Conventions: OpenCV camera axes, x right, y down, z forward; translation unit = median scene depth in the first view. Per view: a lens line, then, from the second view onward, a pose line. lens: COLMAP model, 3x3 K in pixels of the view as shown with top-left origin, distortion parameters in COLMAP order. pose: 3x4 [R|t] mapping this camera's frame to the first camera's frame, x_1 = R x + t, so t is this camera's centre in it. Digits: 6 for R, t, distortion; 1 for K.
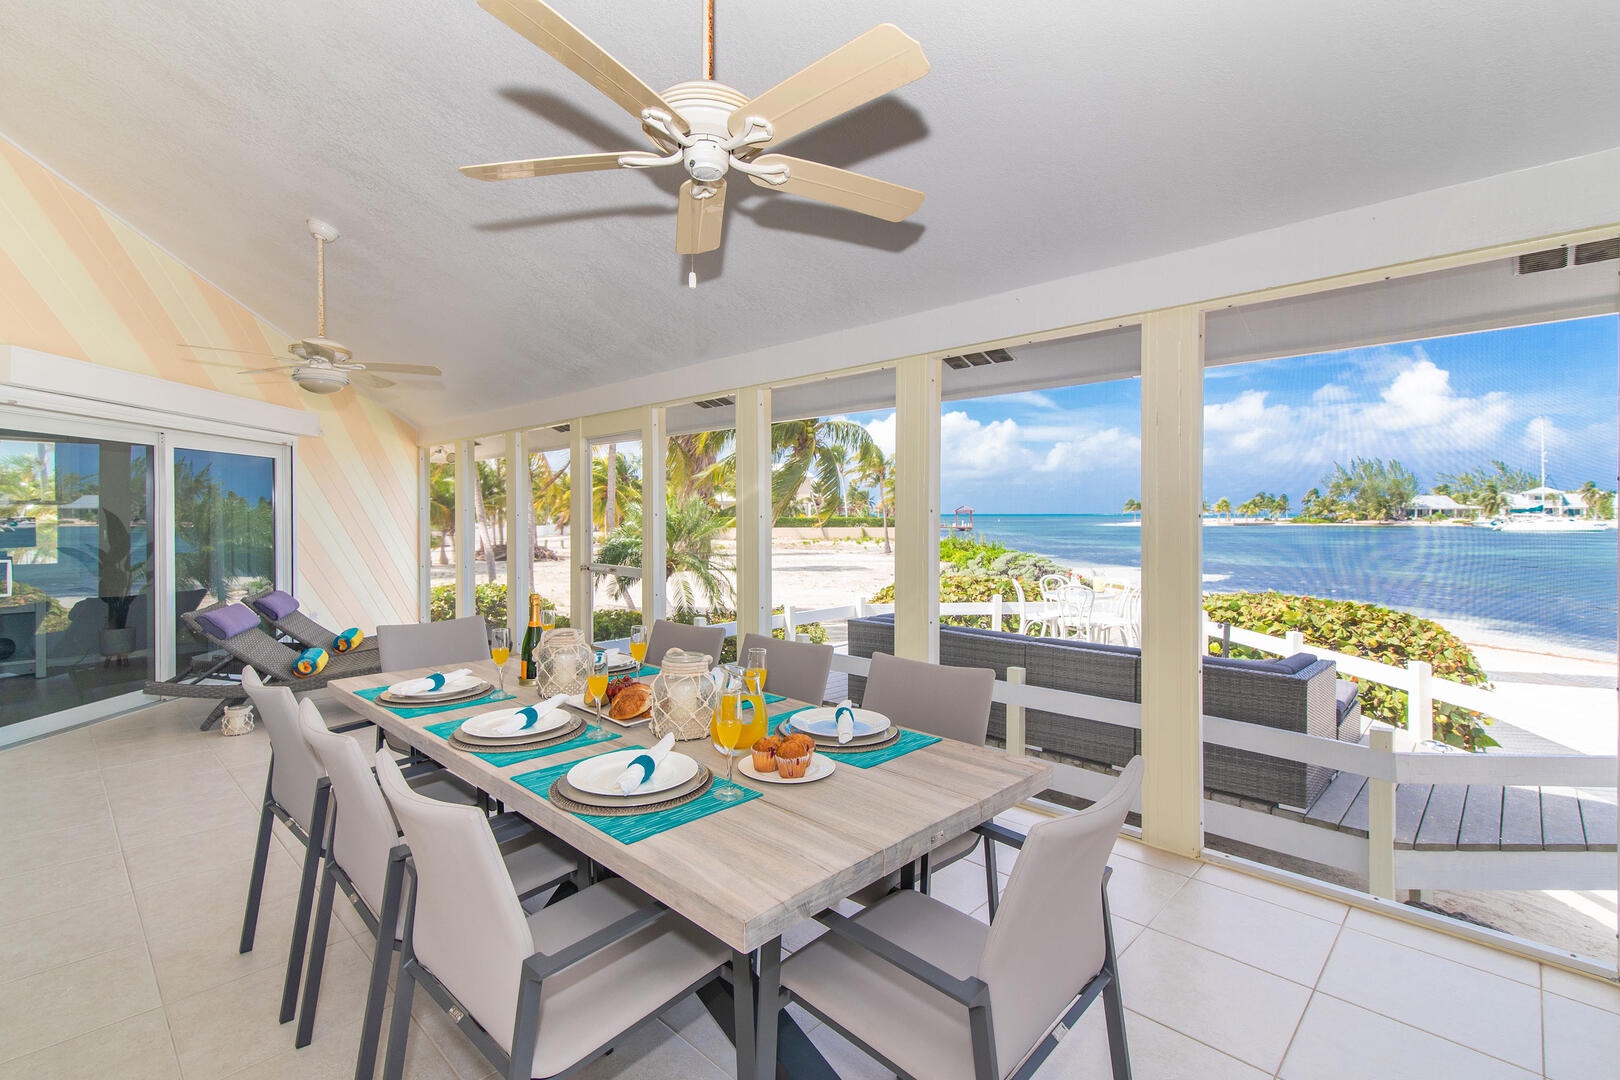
lens RADIAL K [[734.5, 0, 815.6], [0, 734.5, 523.3], [0, 0, 1]] dist [0.017065, 0.000180]
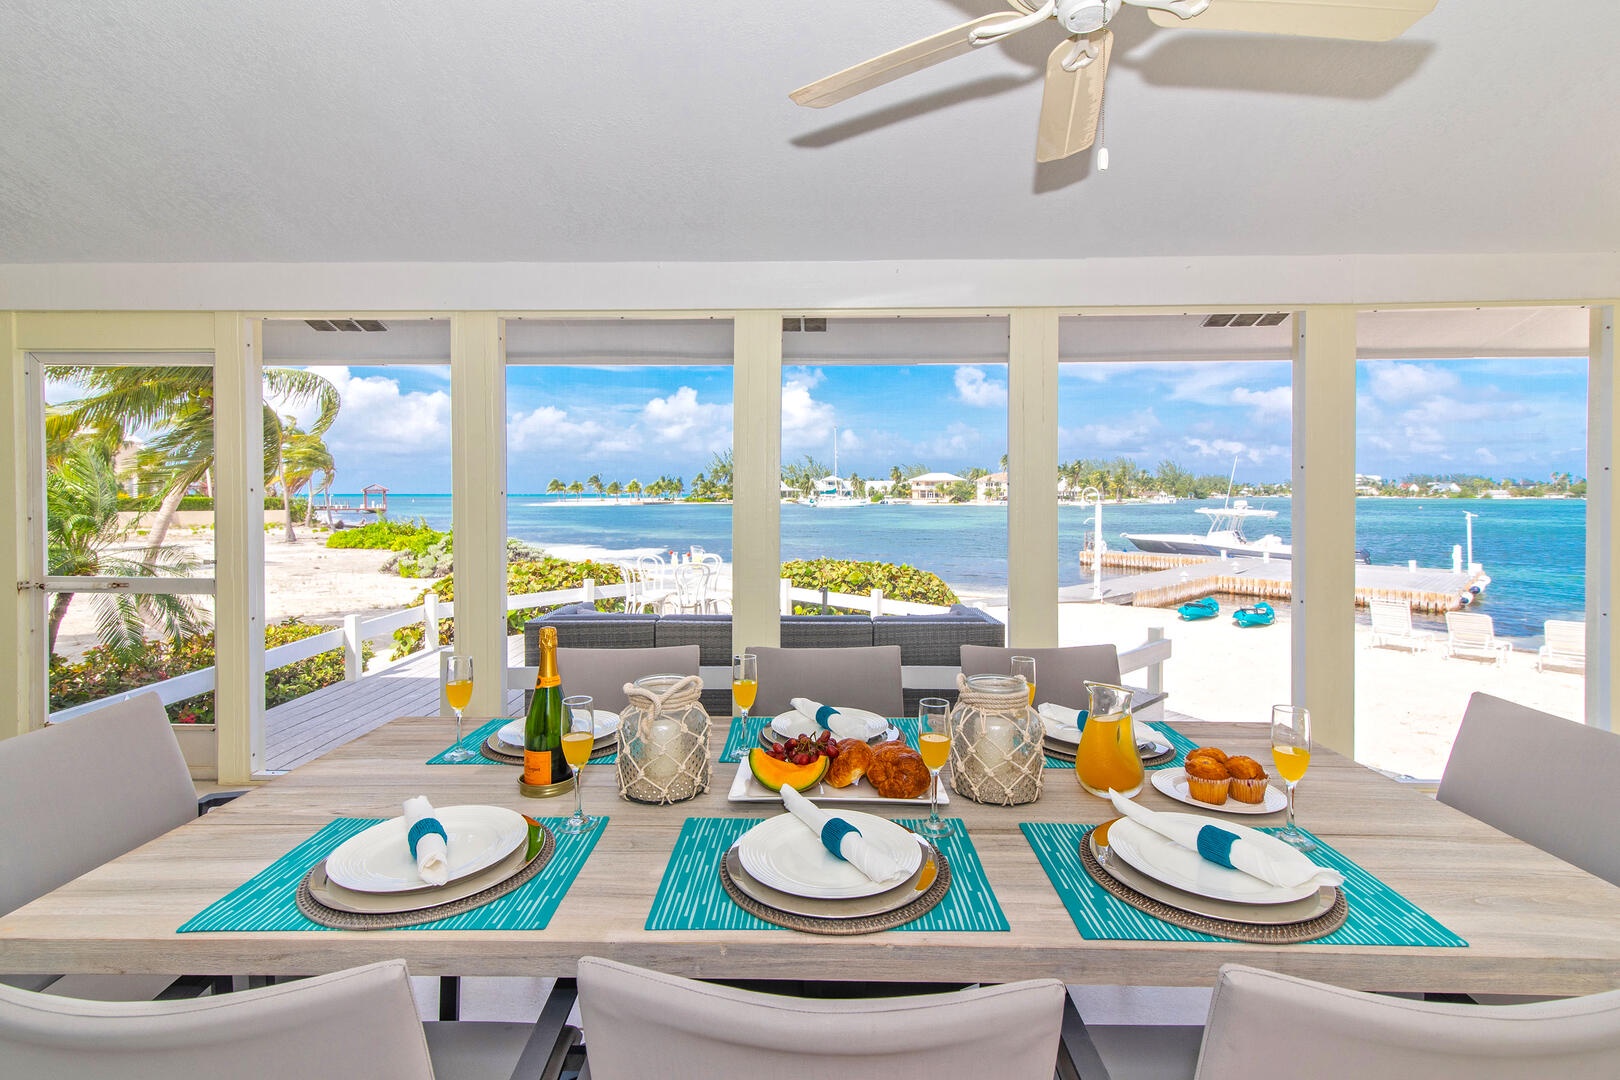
lens RADIAL K [[730.2, 0, 801.7], [0, 730.2, 502.9], [0, 0, 1]] dist [0.001117, -0.000182]
pose [[0.741087, -0.006372, 0.671379, -0.051438], [0.007068, 0.999974, 0.001689, 0.000339], [-0.671372, 0.003493, 0.741113, 0.039303]]
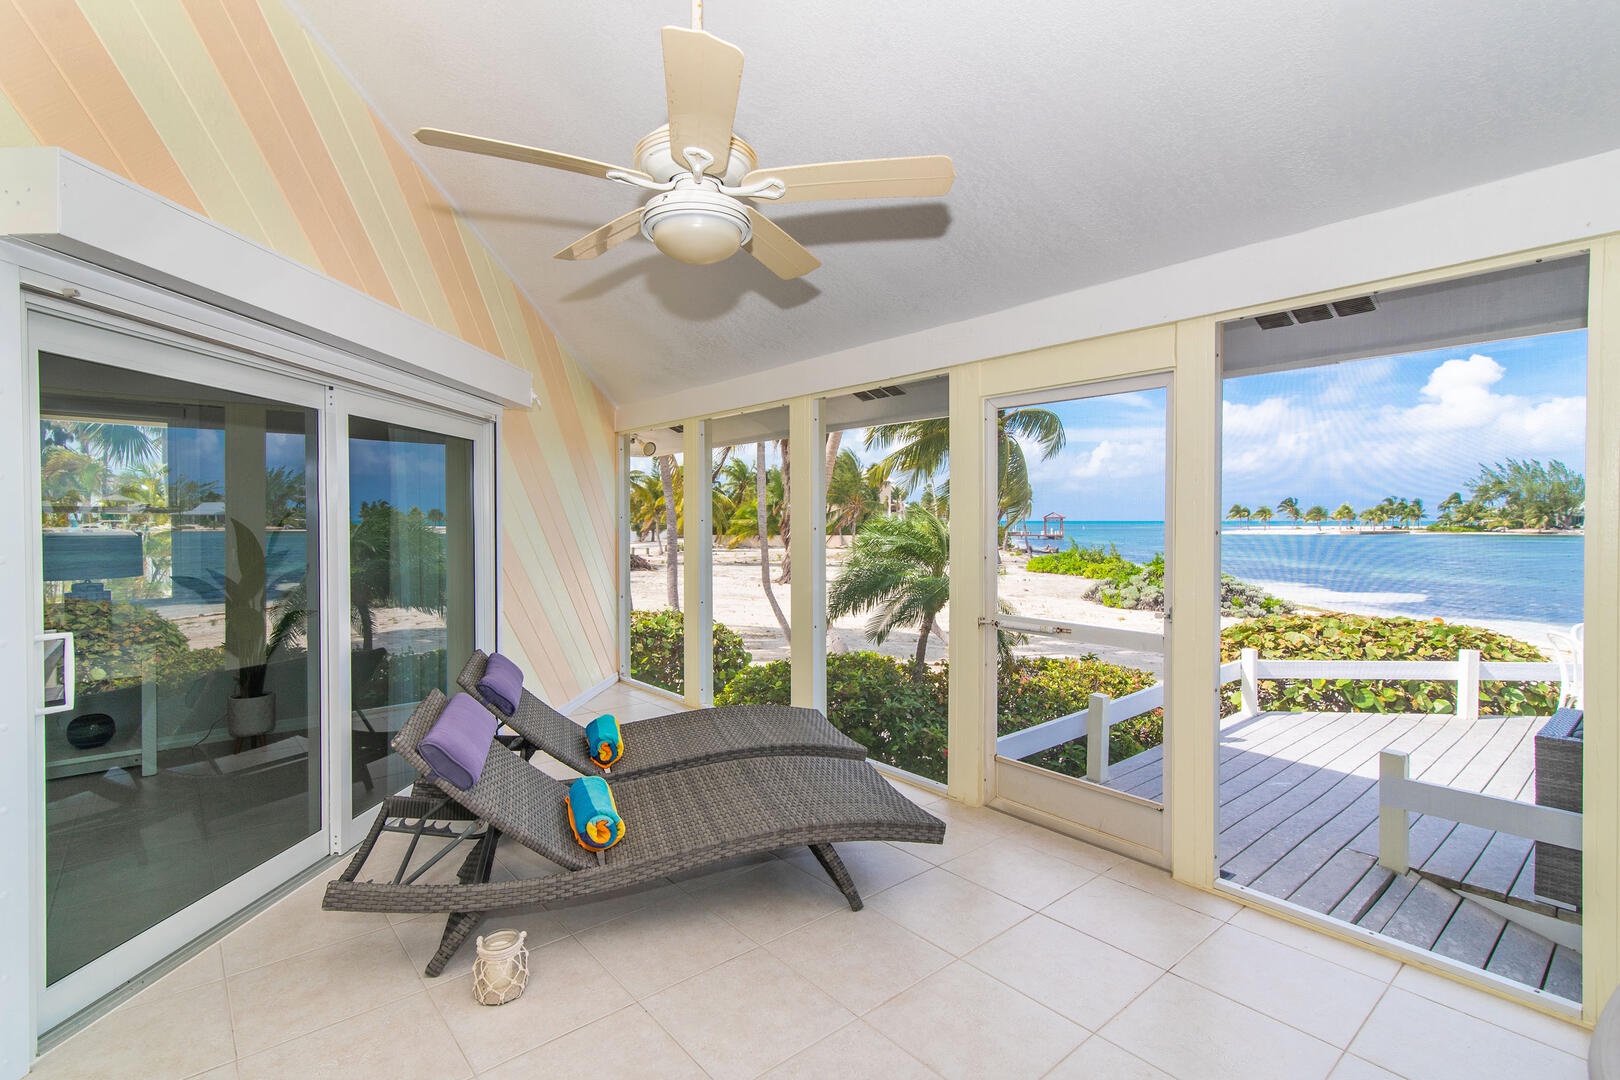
lens RADIAL K [[750.1, 0, 810.0], [0, 750.1, 540.0], [0, 0, 1]] dist [0.017108, 0.000352]
pose [[0.994924, 0.003758, -0.100557, -0.079013], [-0.002458, 0.999912, 0.013051, -0.002346], [0.100597, -0.012738, 0.994846, 0.080134]]
